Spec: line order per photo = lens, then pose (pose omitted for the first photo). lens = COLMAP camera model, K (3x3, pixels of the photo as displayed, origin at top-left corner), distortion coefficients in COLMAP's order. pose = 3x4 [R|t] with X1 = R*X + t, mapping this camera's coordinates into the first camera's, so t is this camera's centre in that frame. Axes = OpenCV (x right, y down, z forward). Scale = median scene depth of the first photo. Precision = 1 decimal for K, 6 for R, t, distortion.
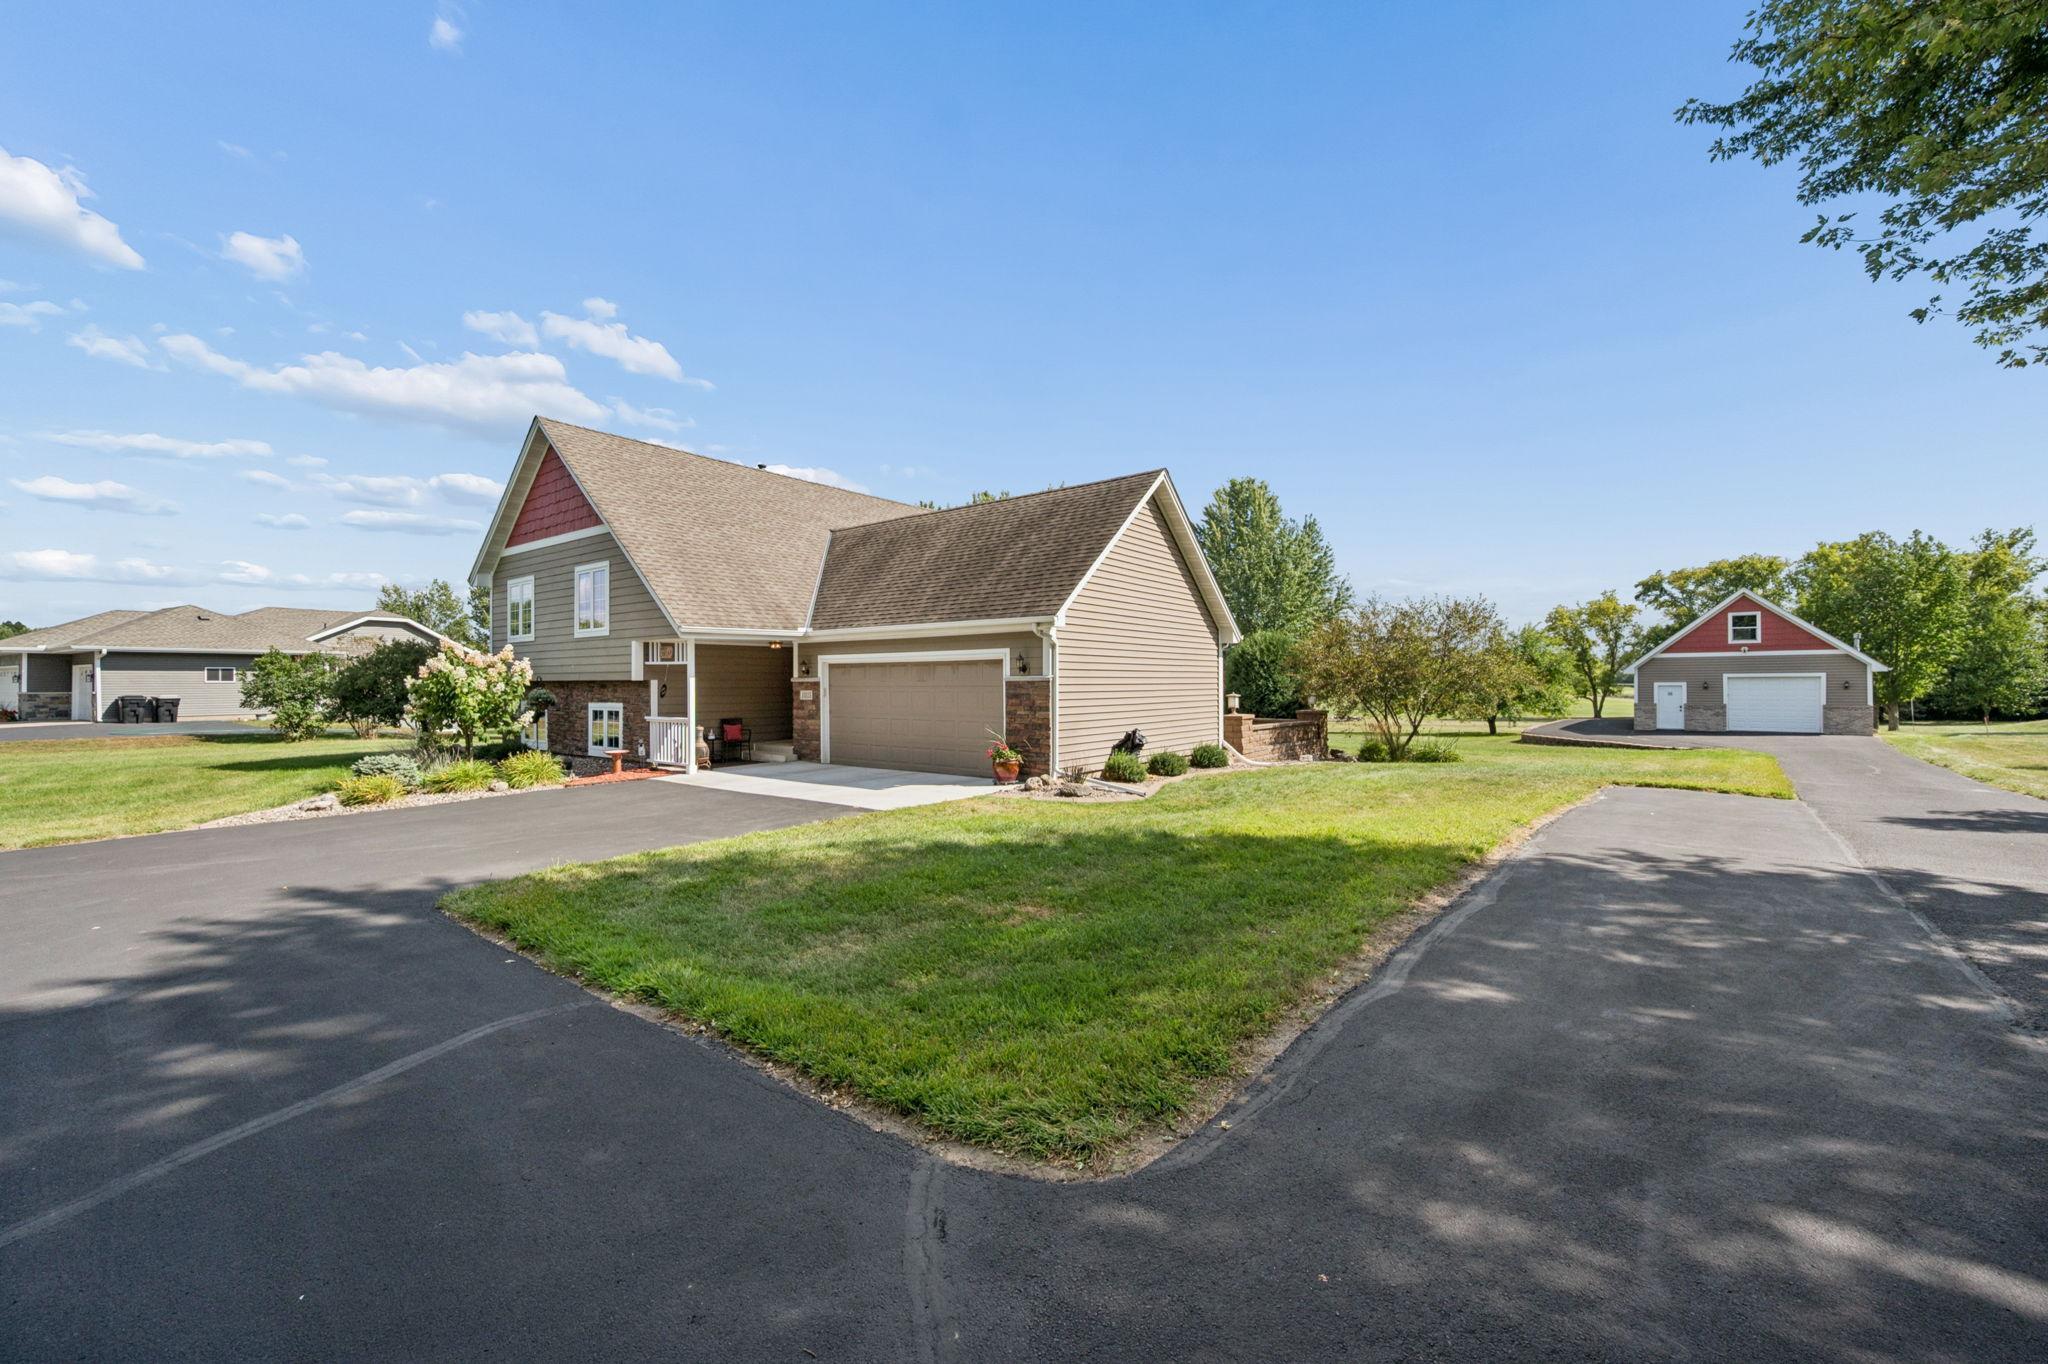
lens RADIAL K [[814.5, 0, 1022.6], [0, 814.5, 687.3], [0, 0, 1]] dist [-0.007799, 0.001489]
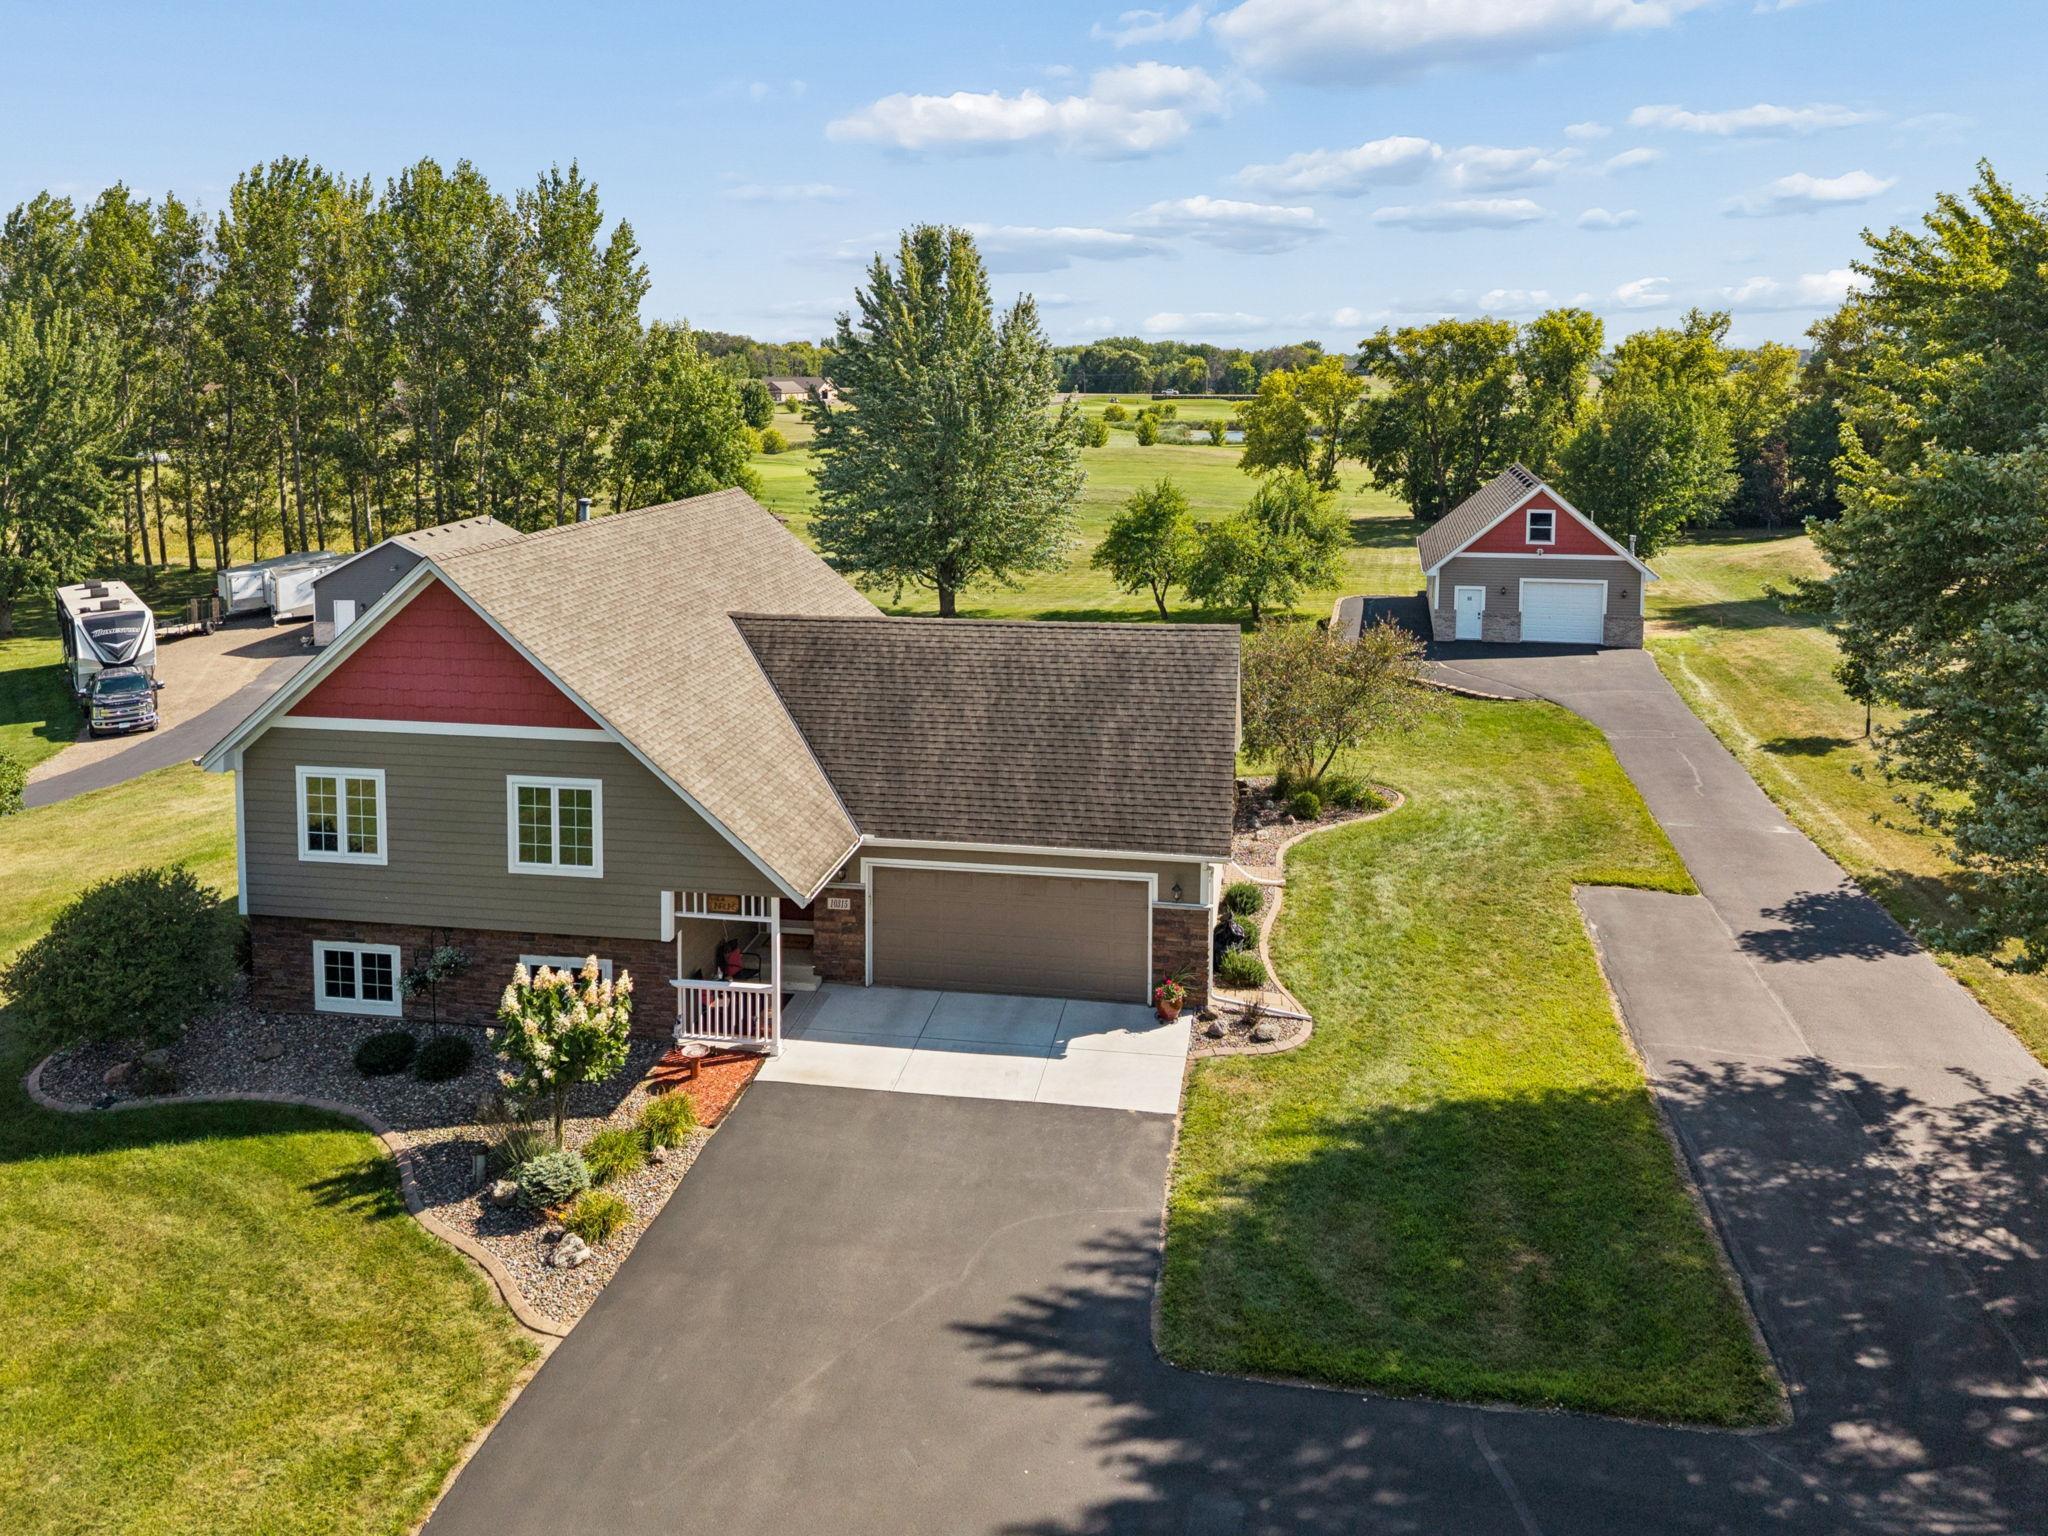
lens RADIAL K [[1508.4, 0, 1060.2], [0, 1508.4, 497.4], [0, 0, 1]] dist [0.022814, -0.016691]
pose [[0.871456, -0.034667, 0.489247, -0.782959], [-0.011368, 0.995803, 0.090809, -0.522772], [-0.490342, -0.084698, 0.867405, -0.362812]]
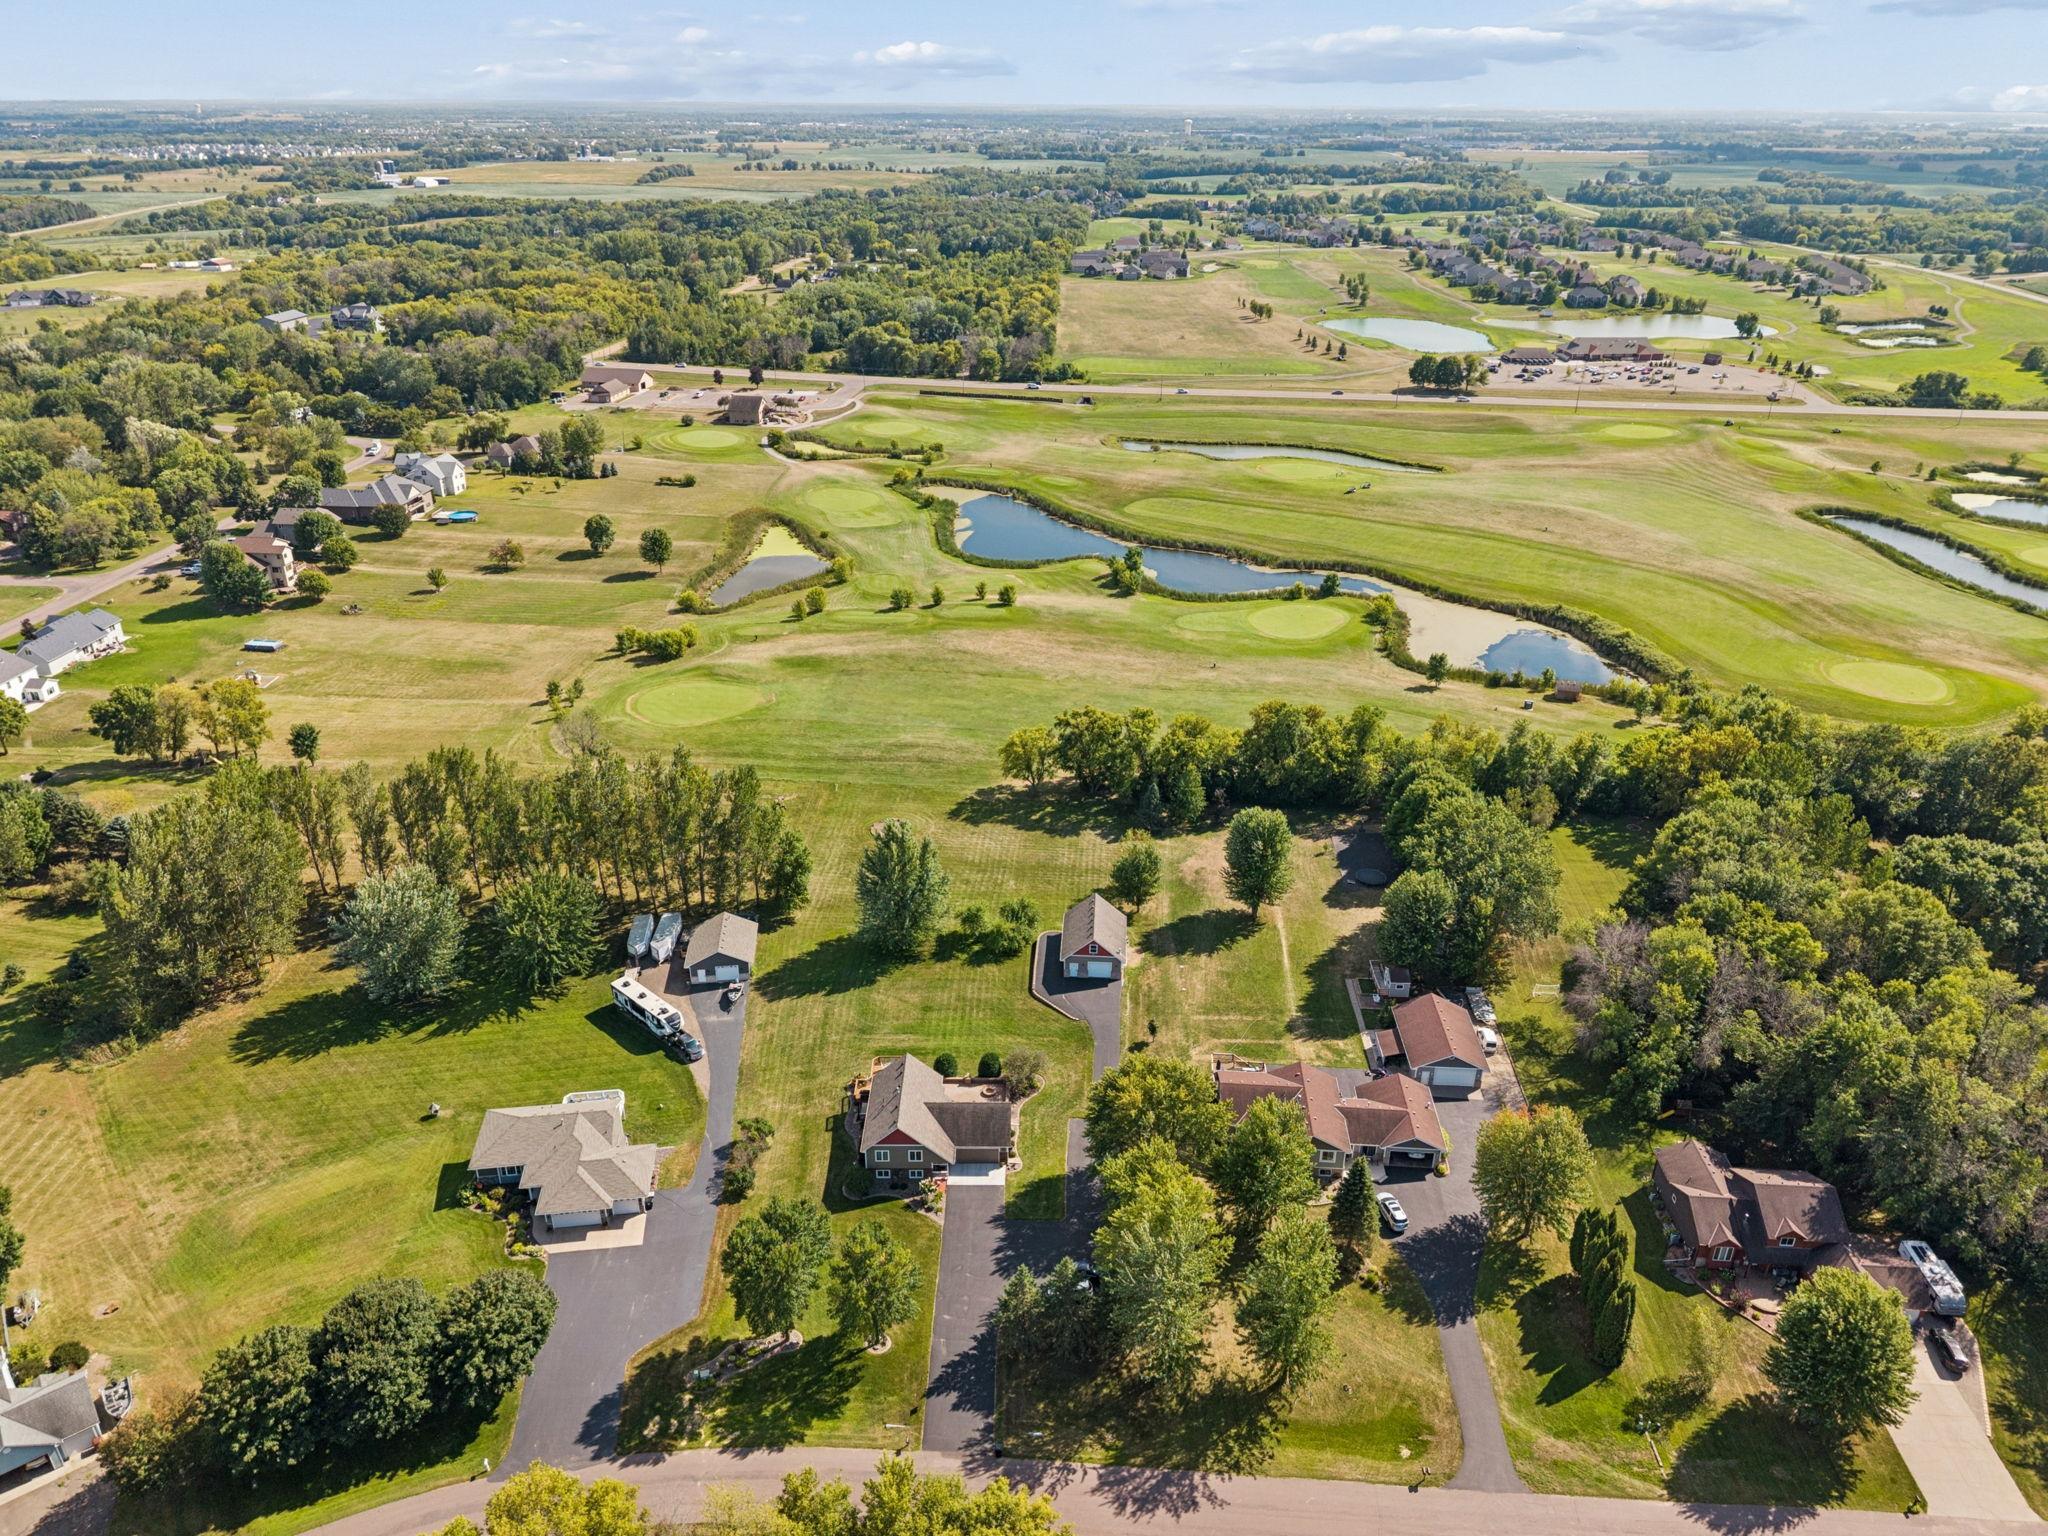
lens RADIAL K [[1522.5, 0, 1014.0], [0, 1522.5, 757.8], [0, 0, 1]] dist [0.094534, -0.001034]
pose [[0.795373, -0.275743, 0.539767, -4.636526], [0.012304, 0.897689, 0.440458, -6.734402], [-0.605996, -0.343687, 0.717390, -5.551198]]
